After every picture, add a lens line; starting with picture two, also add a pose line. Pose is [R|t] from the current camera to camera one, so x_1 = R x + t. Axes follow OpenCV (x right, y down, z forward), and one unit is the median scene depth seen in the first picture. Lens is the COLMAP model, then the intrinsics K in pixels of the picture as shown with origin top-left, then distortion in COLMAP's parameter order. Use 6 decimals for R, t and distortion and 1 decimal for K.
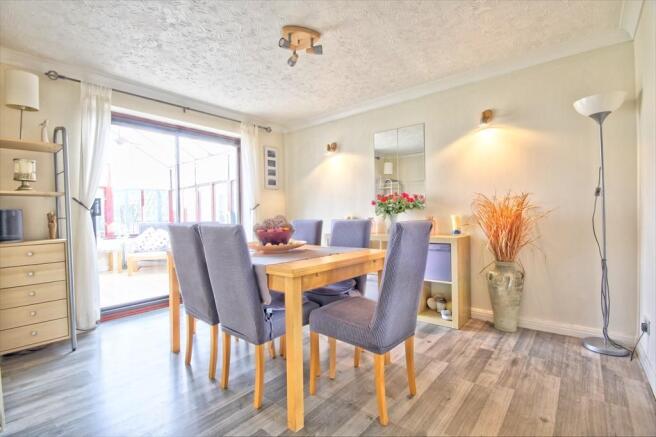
lens RADIAL K [[309.2, 0, 327.7], [0, 309.2, 218.1], [0, 0, 1]] dist [-0.001338, -0.000094]
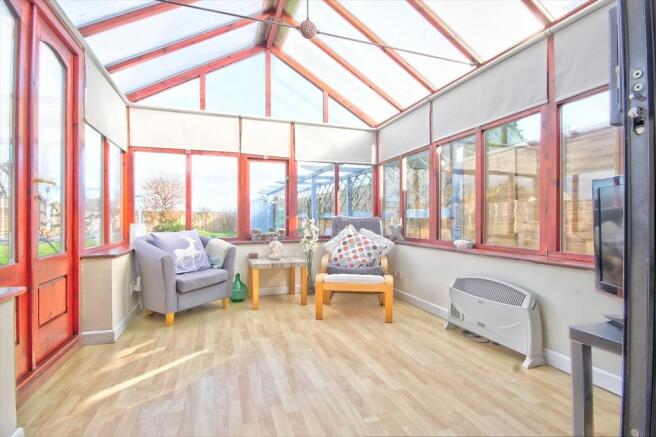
lens RADIAL K [[309.2, 0, 327.2], [0, 309.2, 218.5], [0, 0, 1]] dist [-0.001338, -0.000094]
pose [[0.864479, 0.018448, -0.502330, -0.331892], [-0.019534, 0.999804, 0.003101, 0.017115], [0.502289, 0.007131, 0.864671, 0.498522]]
